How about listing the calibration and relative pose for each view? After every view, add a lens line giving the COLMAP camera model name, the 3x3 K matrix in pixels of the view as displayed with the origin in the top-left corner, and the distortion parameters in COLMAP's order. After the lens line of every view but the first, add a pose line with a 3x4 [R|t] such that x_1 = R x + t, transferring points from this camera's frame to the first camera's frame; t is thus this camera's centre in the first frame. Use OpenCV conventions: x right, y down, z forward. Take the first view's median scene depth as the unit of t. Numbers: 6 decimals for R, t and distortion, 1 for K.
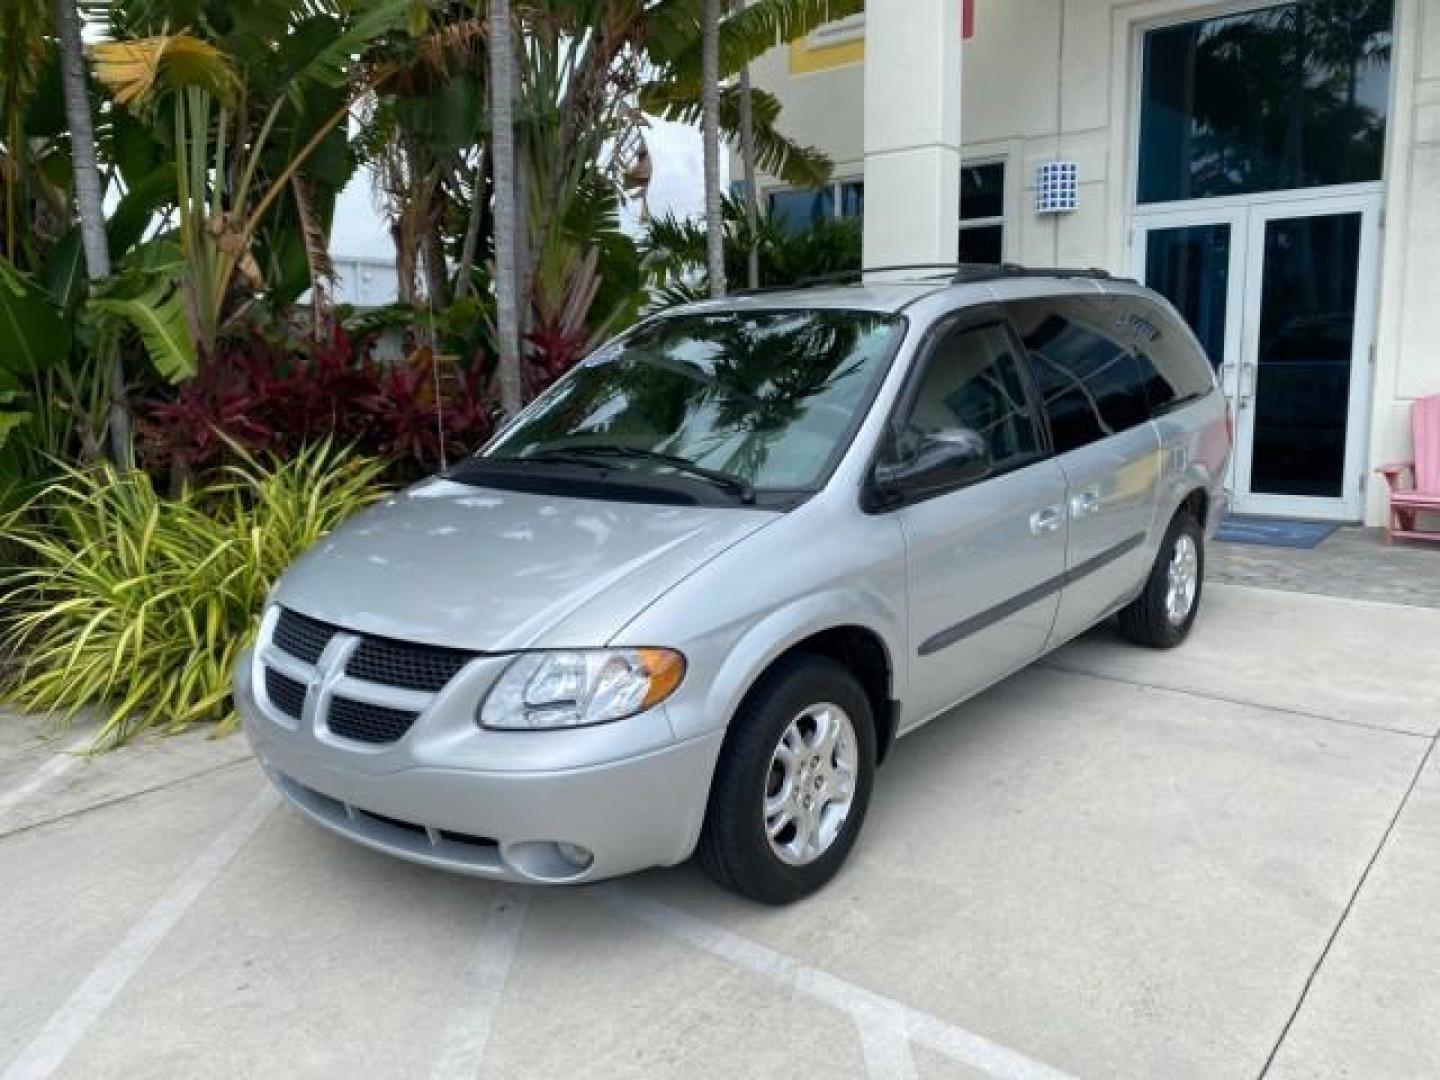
lens RADIAL K [[1106.0, 0, 717.4], [0, 1106.0, 533.4], [0, 0, 1]] dist [0.018057, -0.018811]
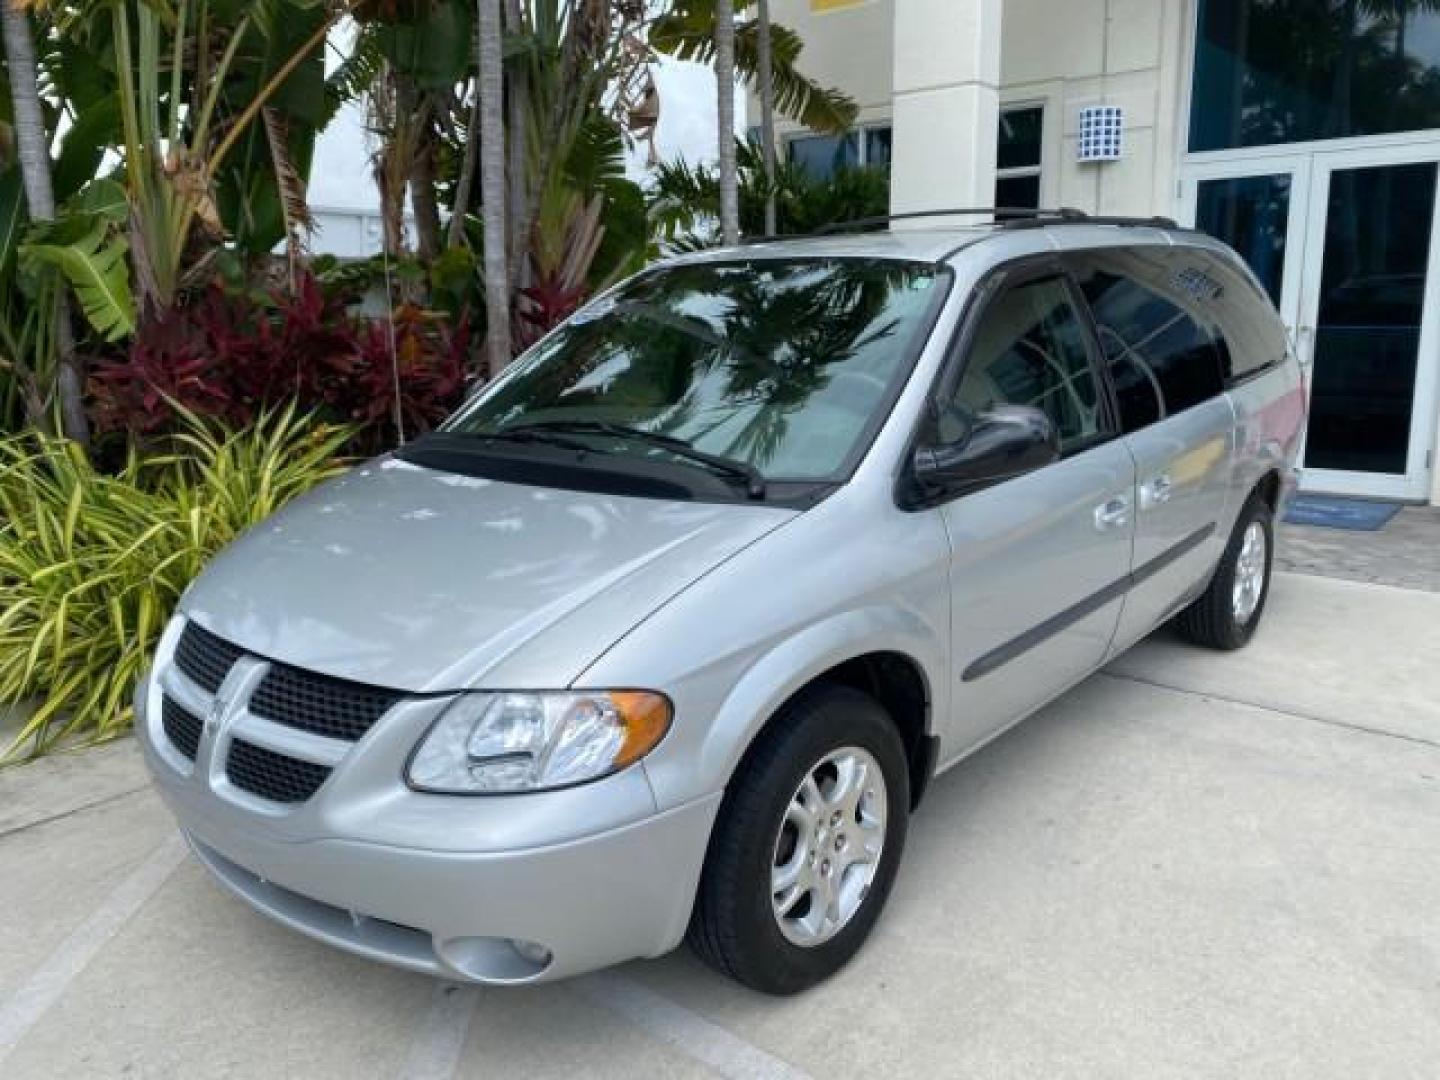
lens RADIAL K [[1106.0, 0, 715.9], [0, 1106.0, 528.7], [0, 0, 1]] dist [0.018057, -0.018811]
pose [[0.999834, 0.010783, -0.014656, 0.006646], [-0.010312, 0.999440, 0.031822, -0.019012], [0.014991, -0.031665, 0.999386, 0.122921]]
